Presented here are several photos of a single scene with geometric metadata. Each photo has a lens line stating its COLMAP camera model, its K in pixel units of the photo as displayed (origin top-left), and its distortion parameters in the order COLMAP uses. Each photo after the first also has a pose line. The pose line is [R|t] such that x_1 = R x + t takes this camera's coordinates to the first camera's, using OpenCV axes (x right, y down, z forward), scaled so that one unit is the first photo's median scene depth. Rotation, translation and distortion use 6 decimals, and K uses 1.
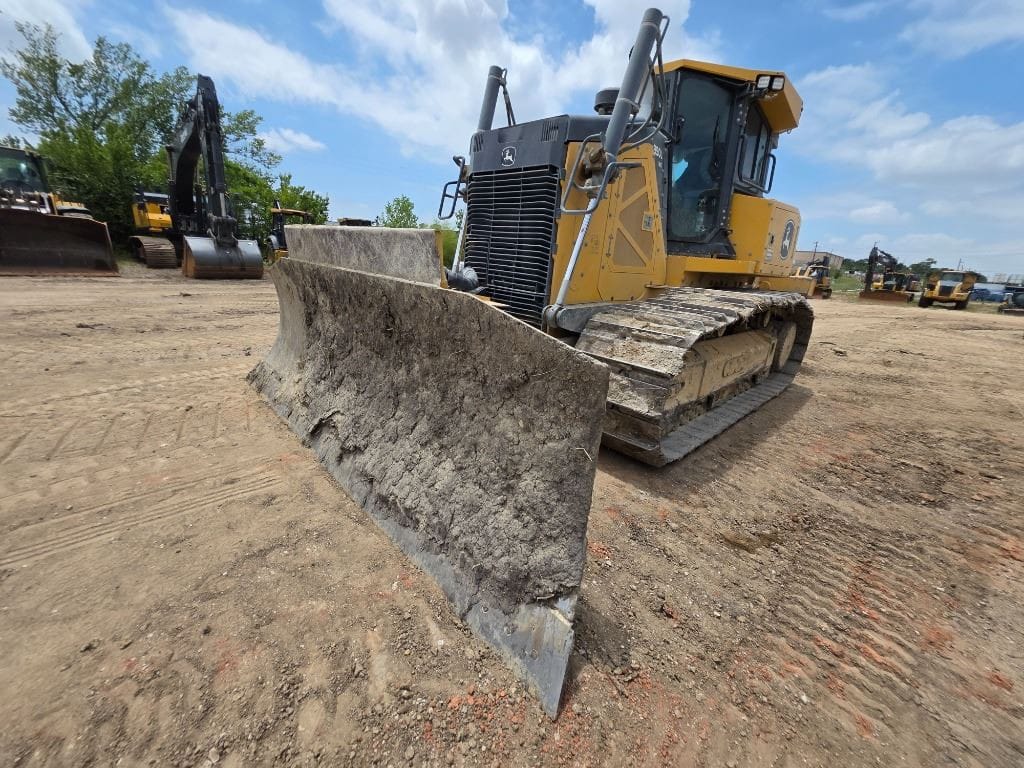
lens RADIAL K [[416.0, 0, 500.2], [0, 416.0, 384.1], [0, 0, 1]] dist [-0.014180, 0.000133]
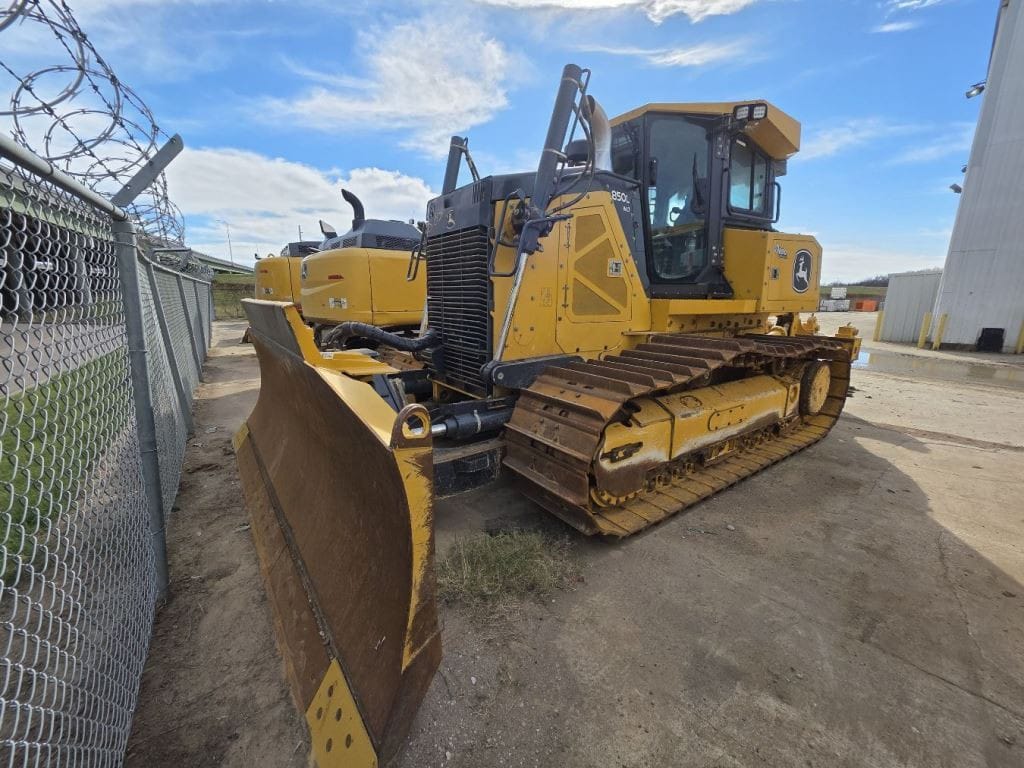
lens RADIAL K [[416.0, 0, 500.2], [0, 416.0, 384.1], [0, 0, 1]] dist [-0.014180, 0.000133]
pose [[0.987076, -0.036932, -0.155939, 0.237687], [0.020930, 0.994457, -0.103039, -0.034892], [0.158880, 0.098444, 0.982378, 0.050540]]
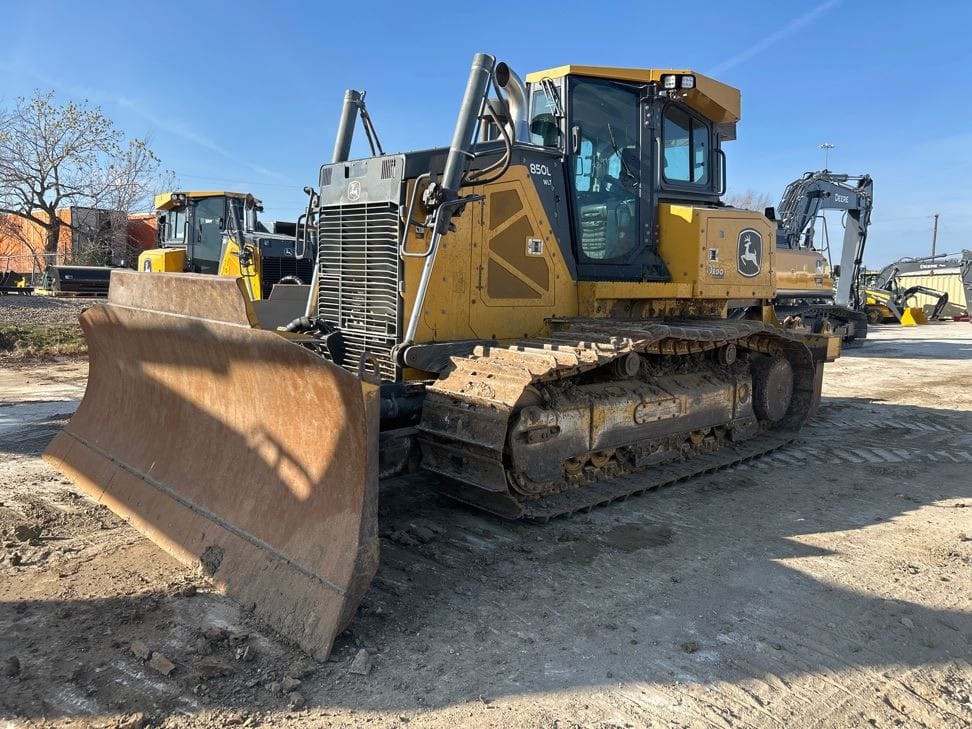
lens RADIAL K [[746.2, 0, 486.0], [0, 746.2, 364.5], [0, 0, 1]] dist [-0.009032, -0.000358]
pose [[0.998827, -0.048346, 0.002785, 0.243558], [0.048057, 0.982470, -0.180118, 0.119243], [0.005972, 0.180041, 0.983641, -0.471504]]
